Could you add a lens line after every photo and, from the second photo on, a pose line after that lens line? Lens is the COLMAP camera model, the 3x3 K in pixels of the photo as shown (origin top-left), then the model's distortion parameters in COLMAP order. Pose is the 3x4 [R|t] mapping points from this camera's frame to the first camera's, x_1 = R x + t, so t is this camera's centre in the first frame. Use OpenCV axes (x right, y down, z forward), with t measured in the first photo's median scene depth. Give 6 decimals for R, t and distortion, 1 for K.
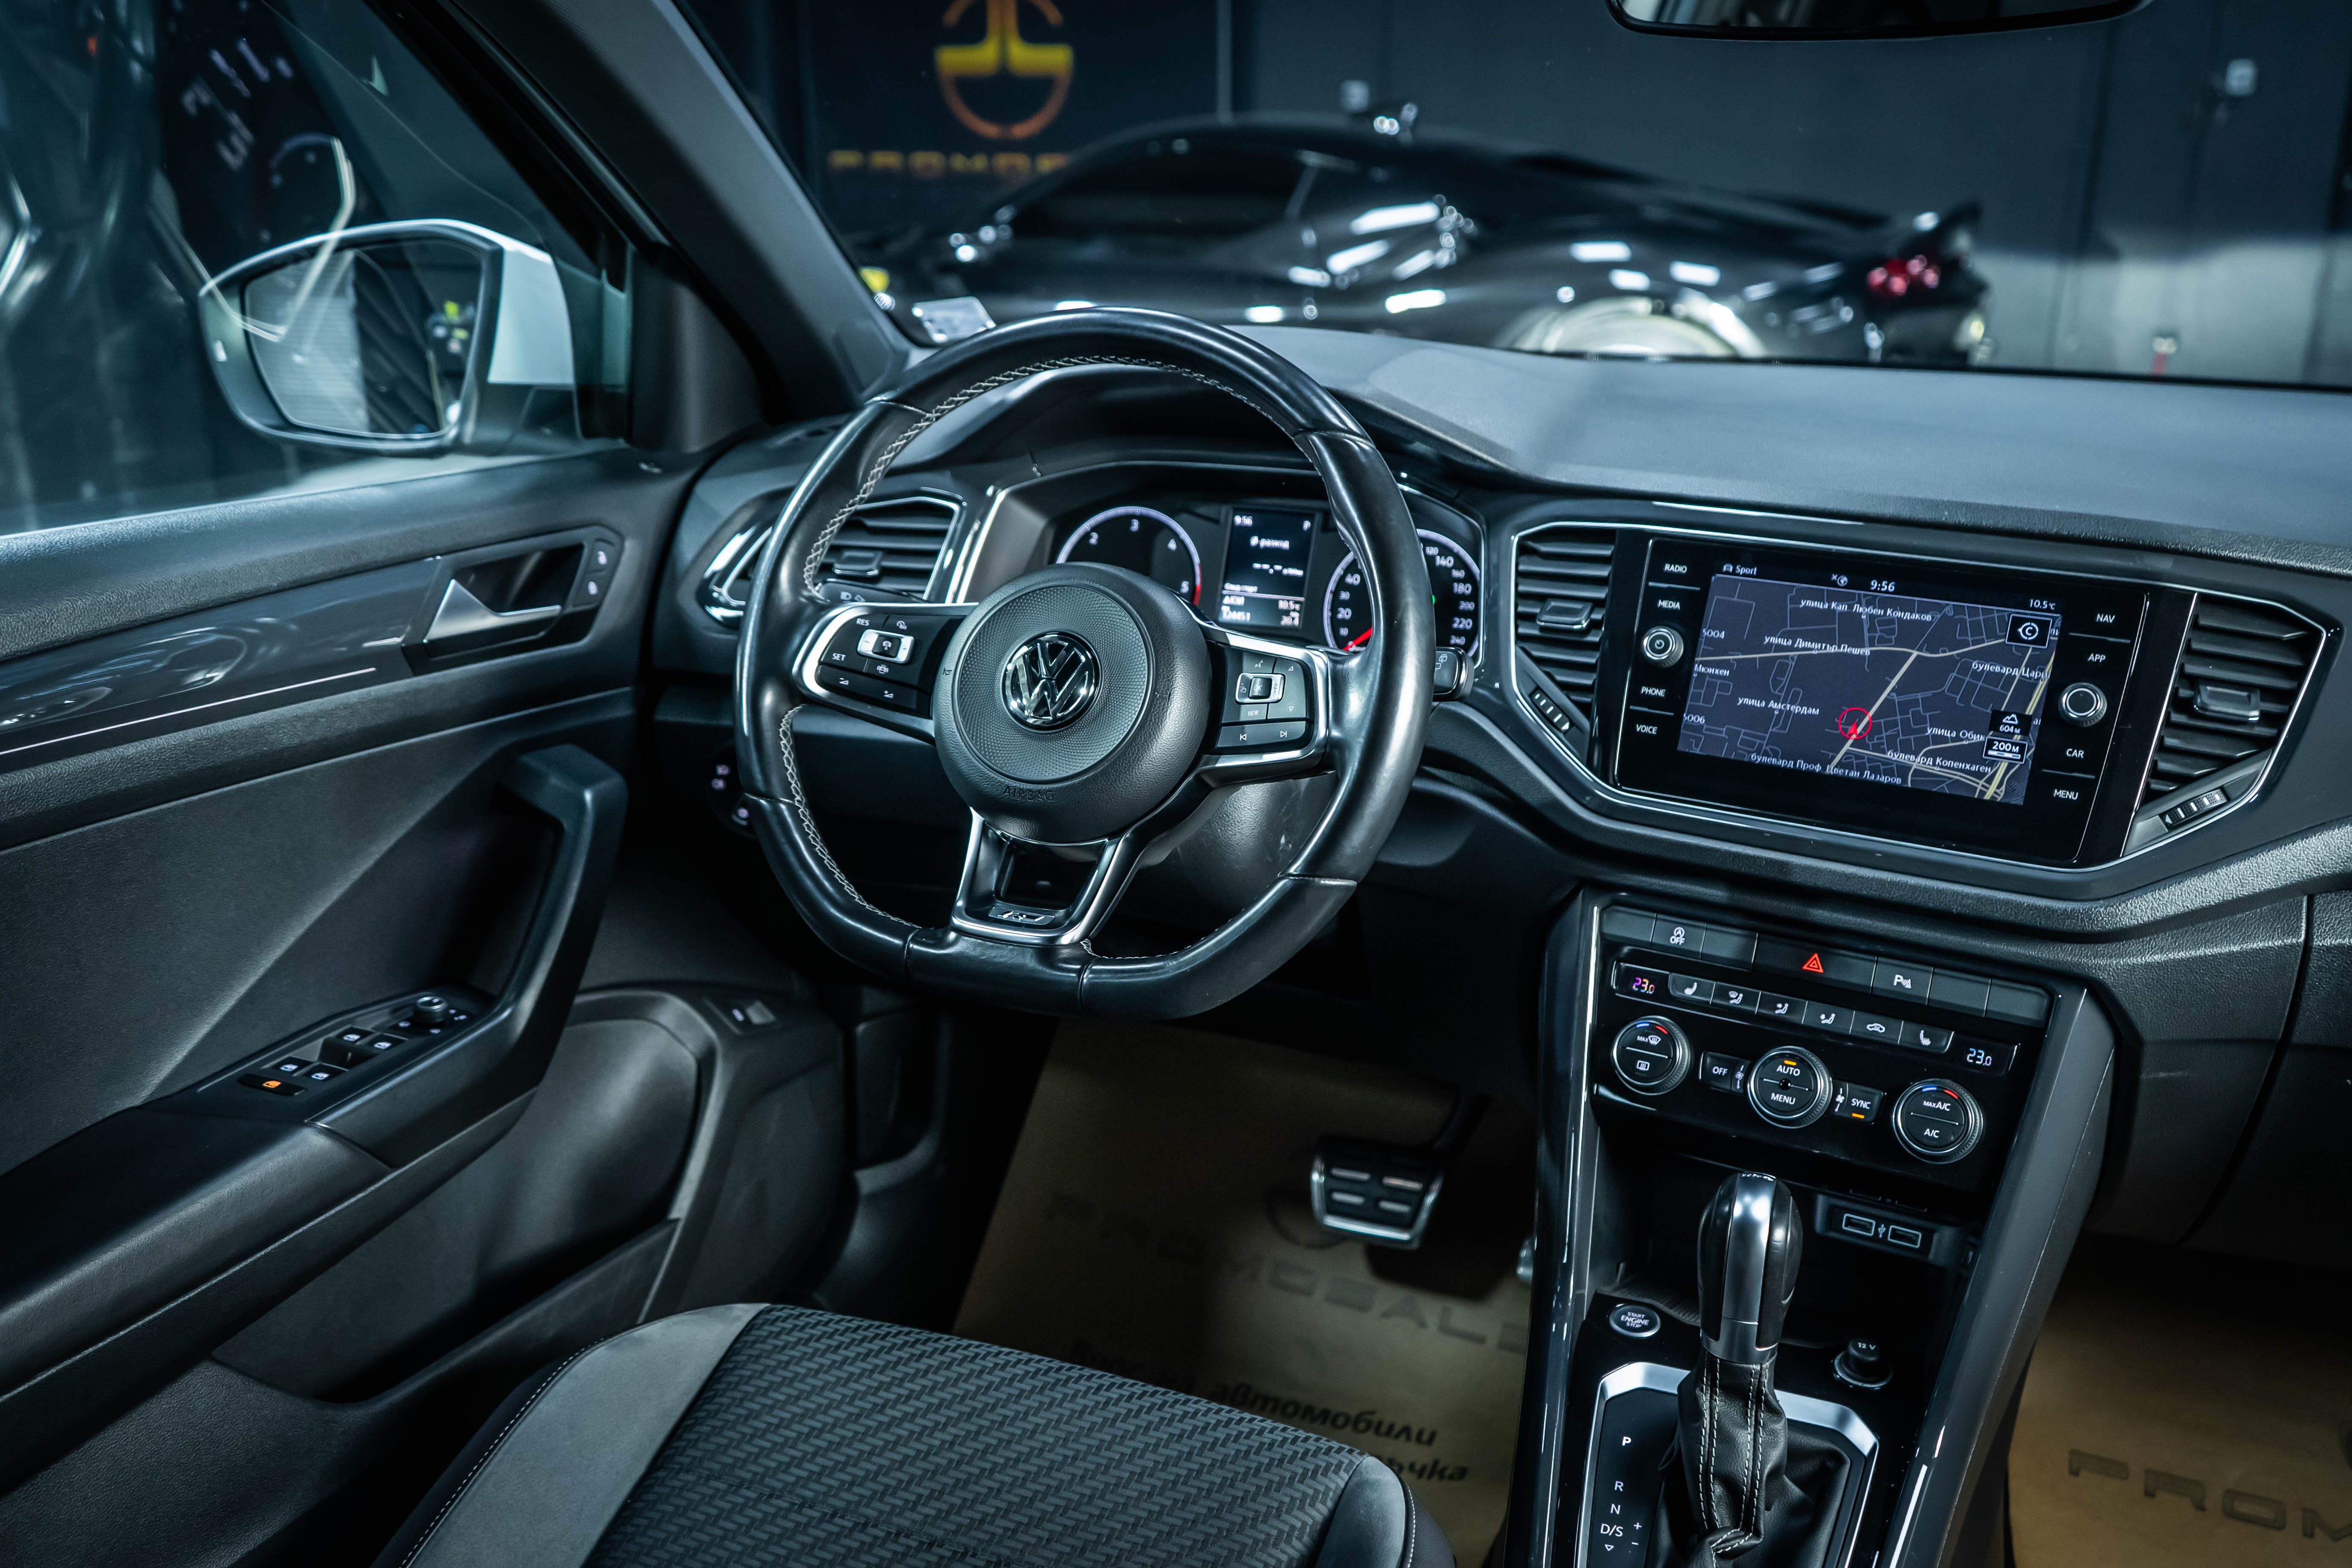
lens RADIAL K [[2032.9, 0, 1172.4], [0, 2032.9, 768.9], [0, 0, 1]] dist [-0.019224, 0.012394]
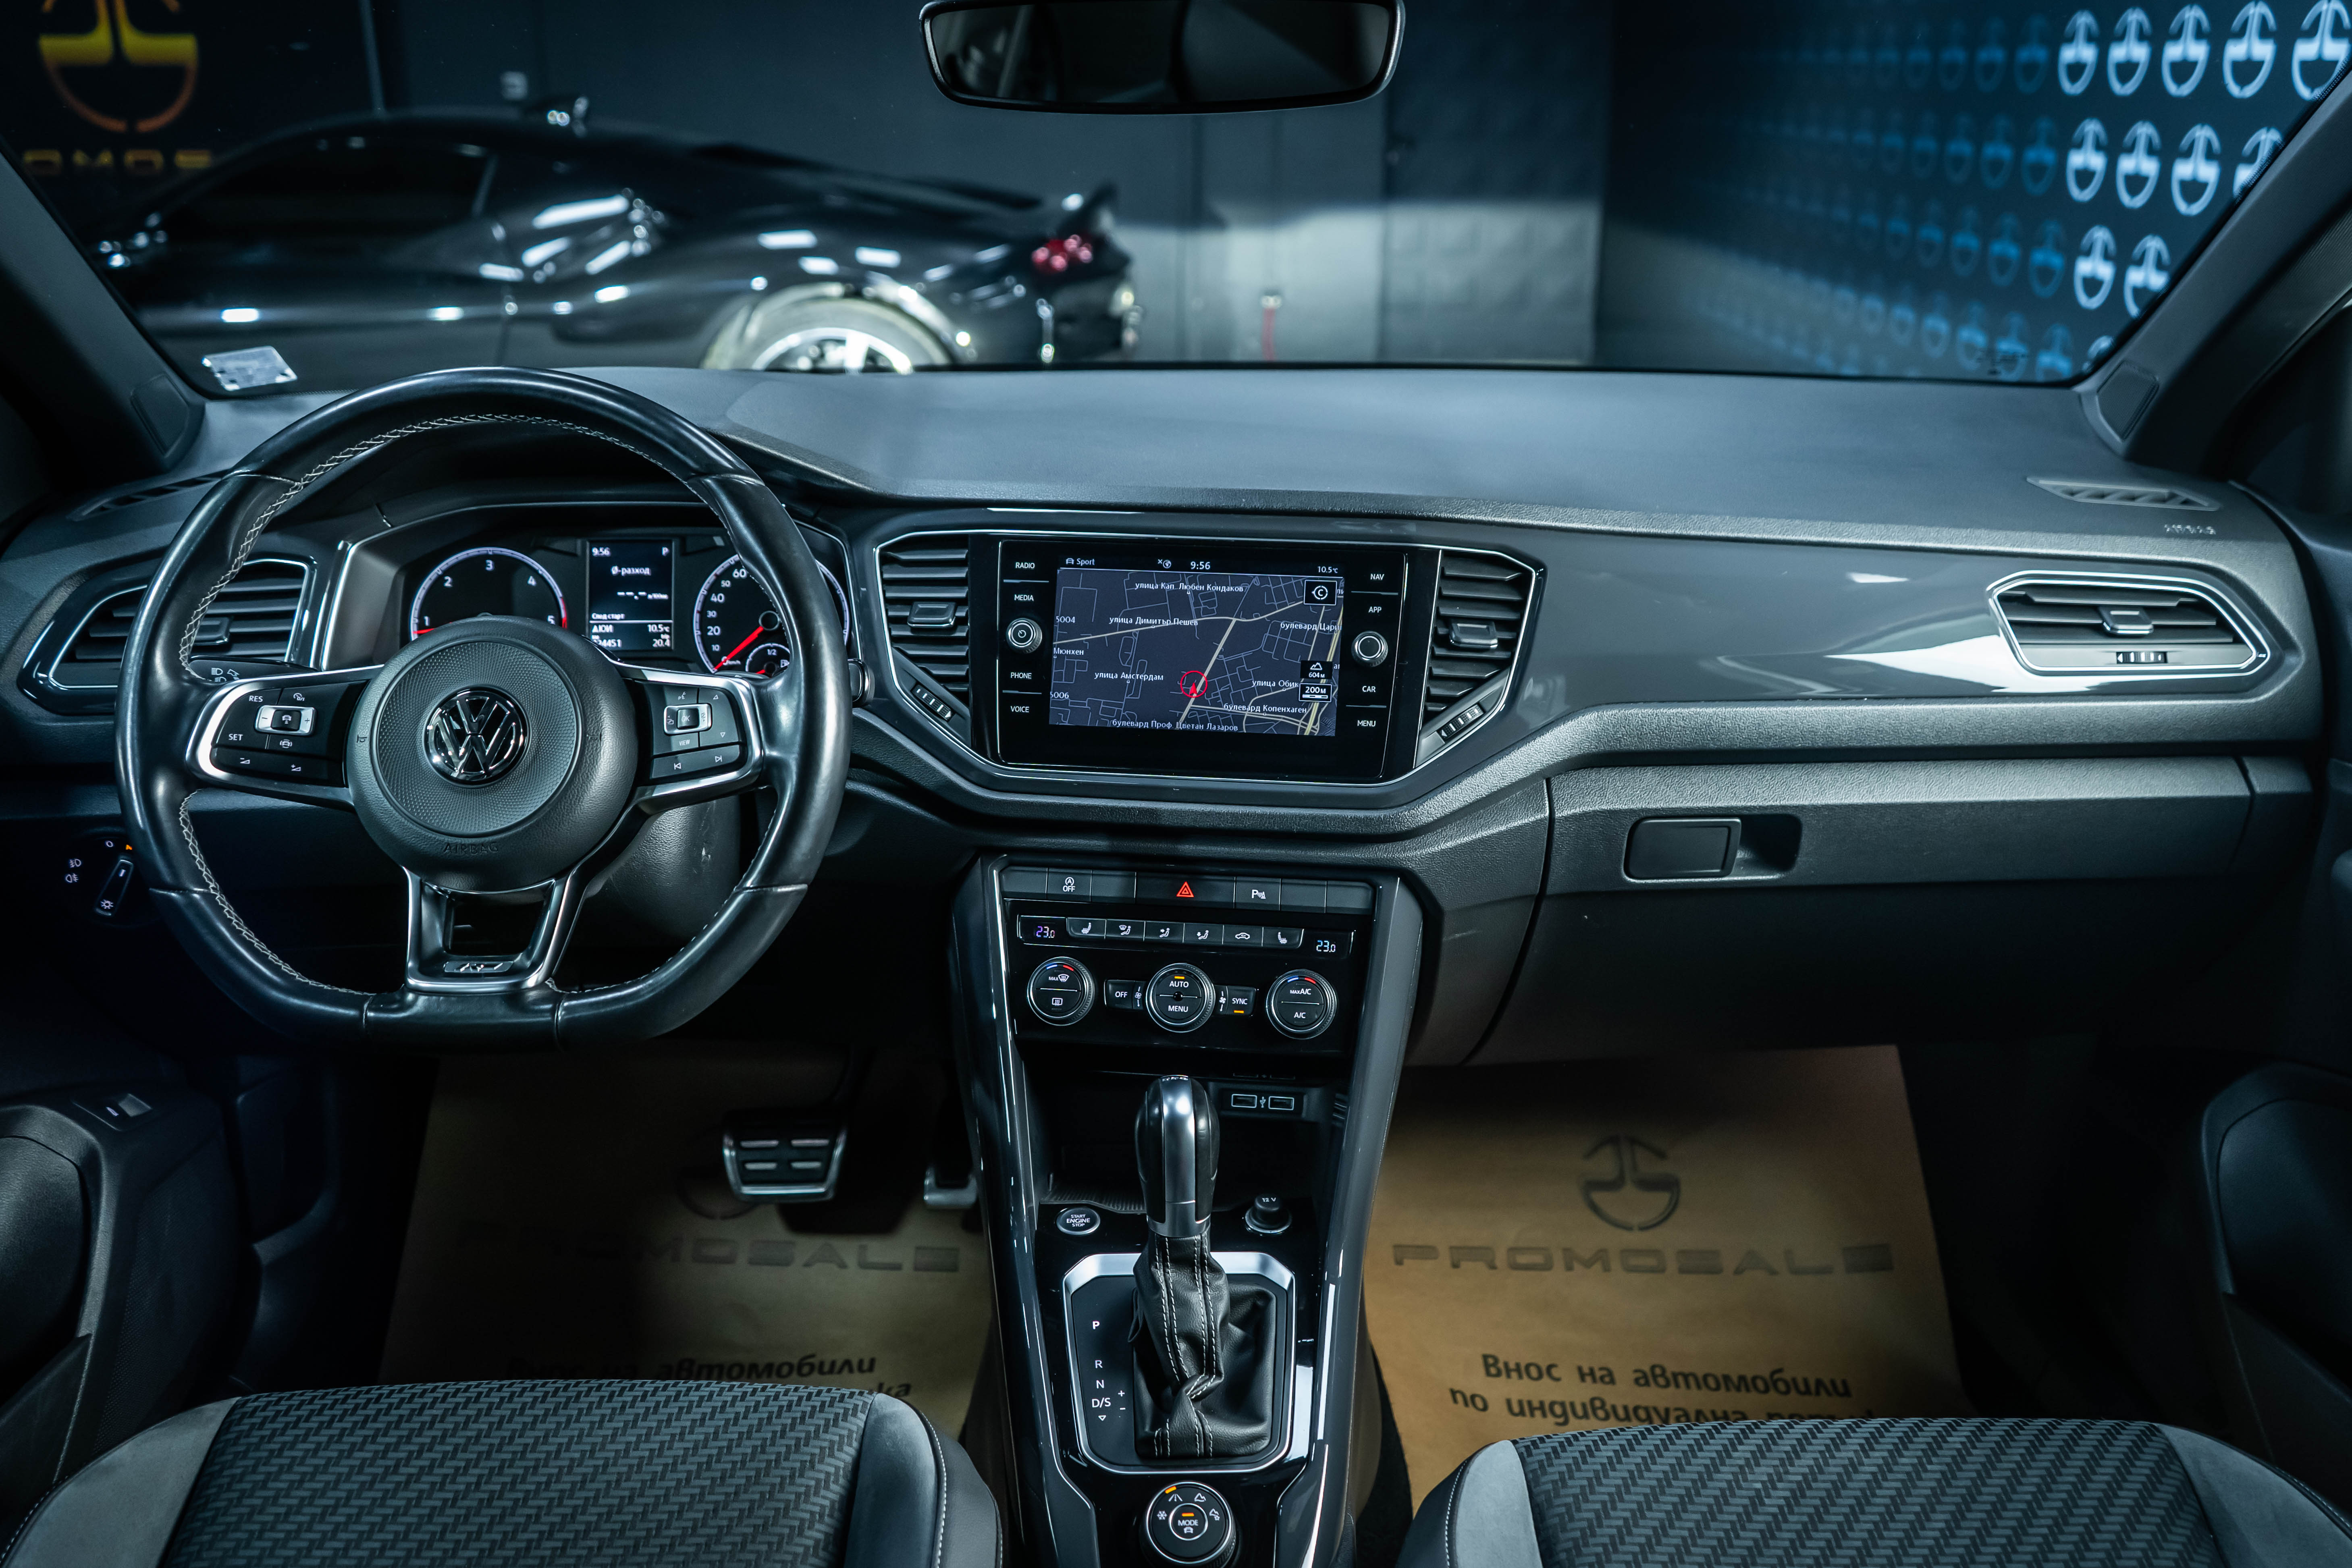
lens RADIAL K [[1914.4, 0, 1174.7], [0, 1914.4, 775.1], [0, 0, 1]] dist [-0.018158, 0.006753]
pose [[0.917363, -0.134215, 0.374741, -0.095229], [0.123234, 0.990949, 0.053236, -0.029867], [-0.378494, -0.002656, 0.925600, -0.024598]]
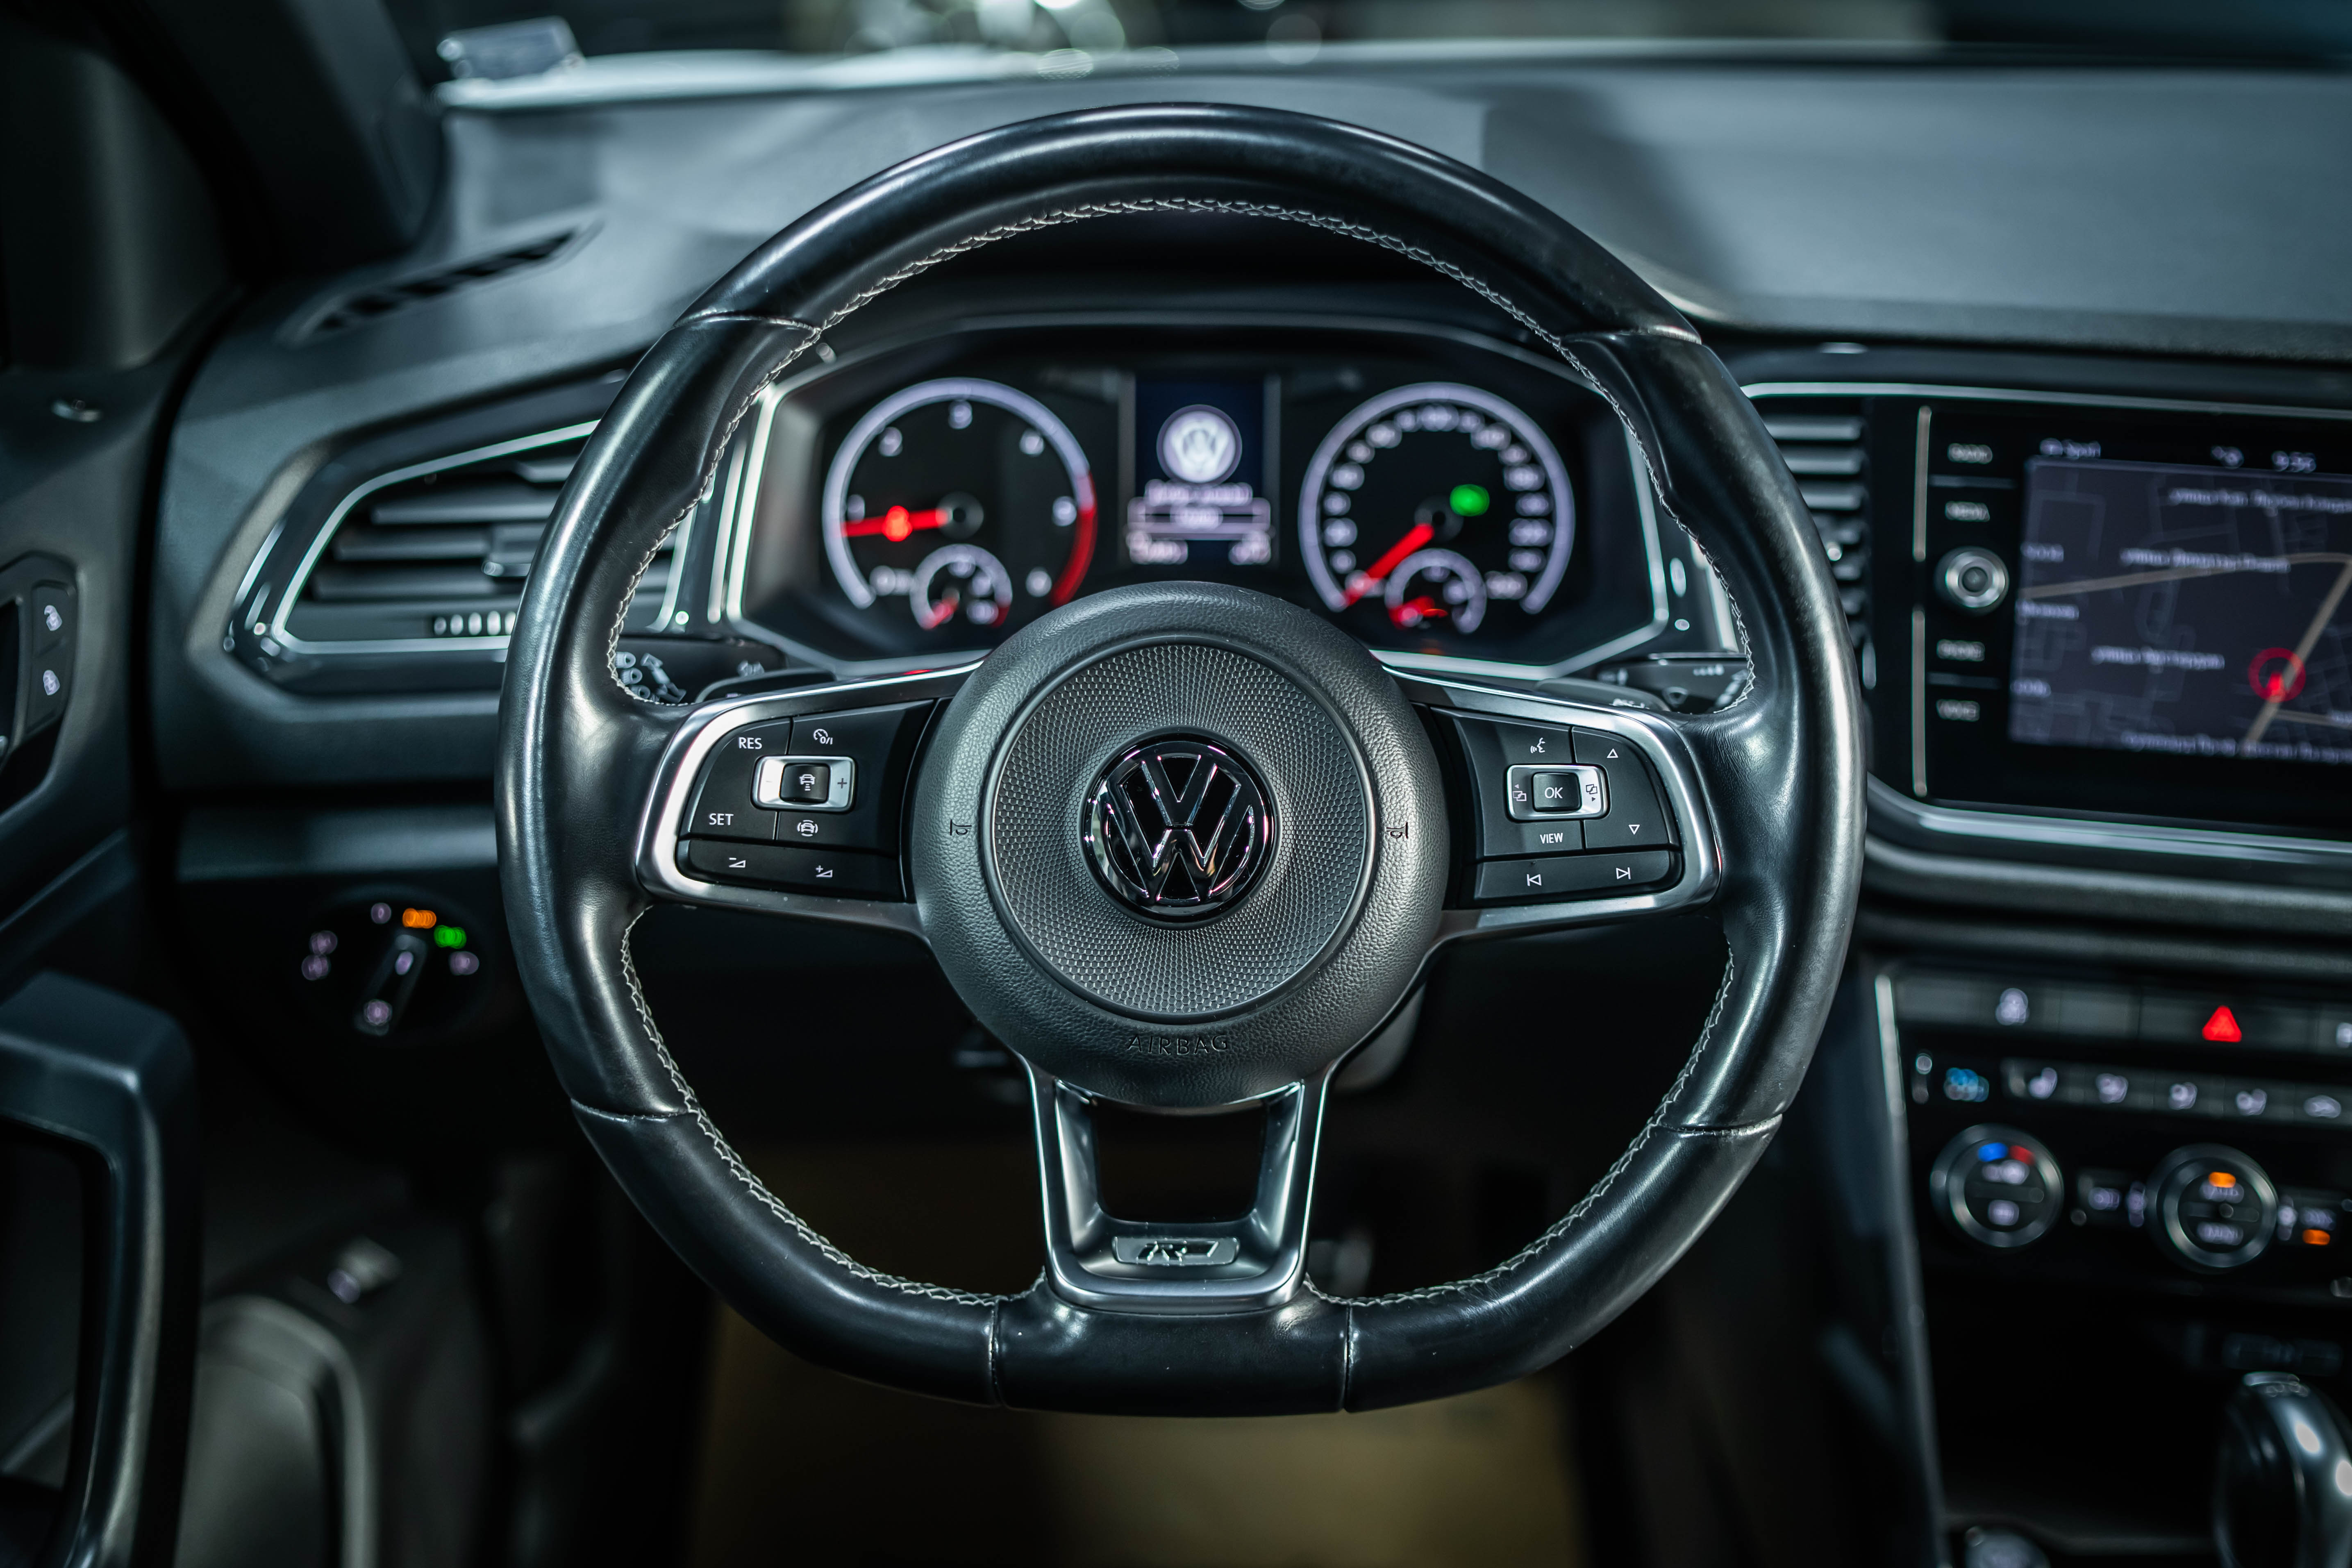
lens RADIAL K [[2315.4, 0, 1218.5], [0, 2315.4, 782.6], [0, 0, 1]] dist [-0.004940, -0.006383]
pose [[0.928787, -0.161105, 0.333767, -0.241426], [0.108838, 0.979434, 0.169893, -0.151059], [-0.354274, -0.121467, 0.927219, 0.401162]]
